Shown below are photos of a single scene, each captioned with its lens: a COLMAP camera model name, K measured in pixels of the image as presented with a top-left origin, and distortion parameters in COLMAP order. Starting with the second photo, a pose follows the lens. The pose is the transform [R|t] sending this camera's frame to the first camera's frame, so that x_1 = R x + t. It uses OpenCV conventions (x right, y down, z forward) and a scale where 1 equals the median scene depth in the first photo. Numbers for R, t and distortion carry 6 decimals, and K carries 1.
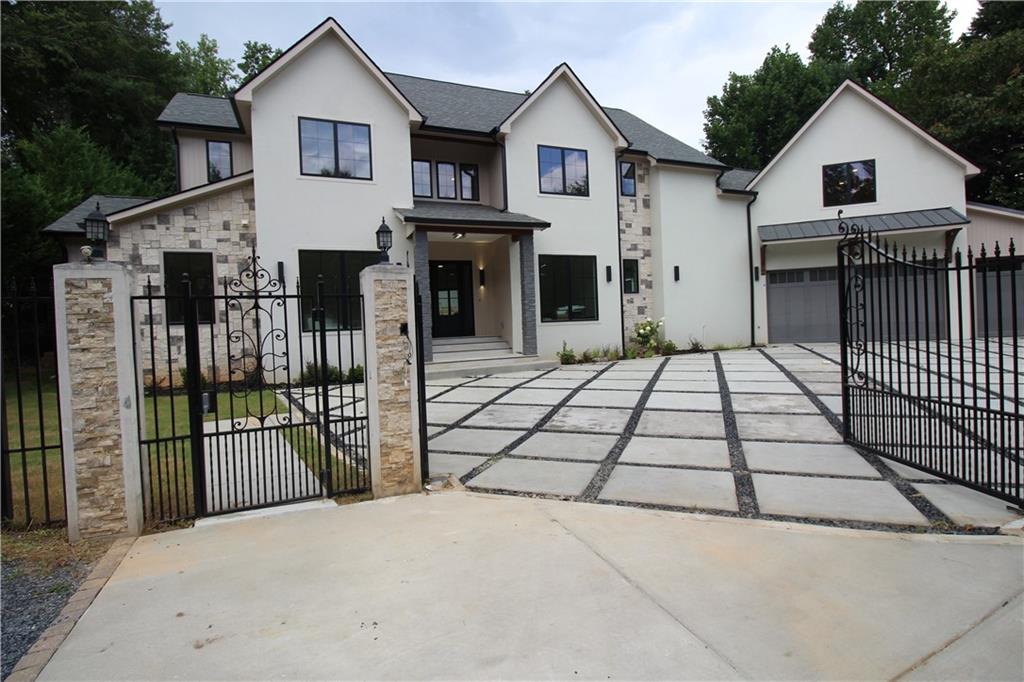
lens RADIAL K [[500.6, 0, 519.6], [0, 500.6, 331.1], [0, 0, 1]] dist [-0.005369, -0.009802]
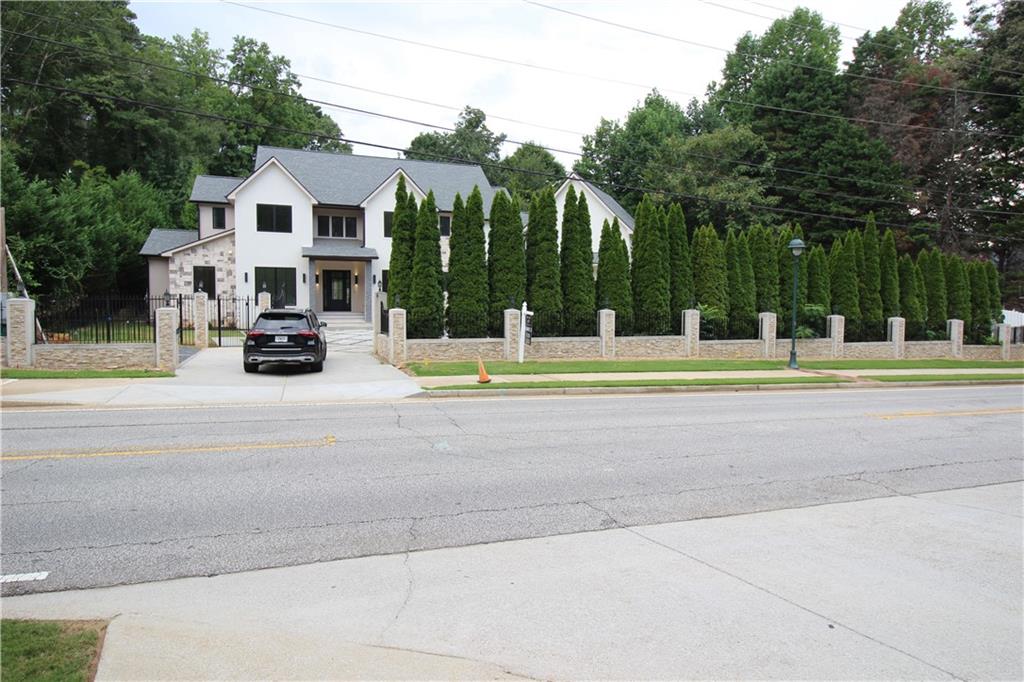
lens RADIAL K [[582.6, 0, 511.4], [0, 582.6, 330.4], [0, 0, 1]] dist [-0.003592, -0.002651]
pose [[0.997804, 0.049089, -0.044464, 0.595505], [-0.047496, 0.998215, 0.036202, -0.026490], [0.046161, -0.034011, 0.998355, -1.106797]]
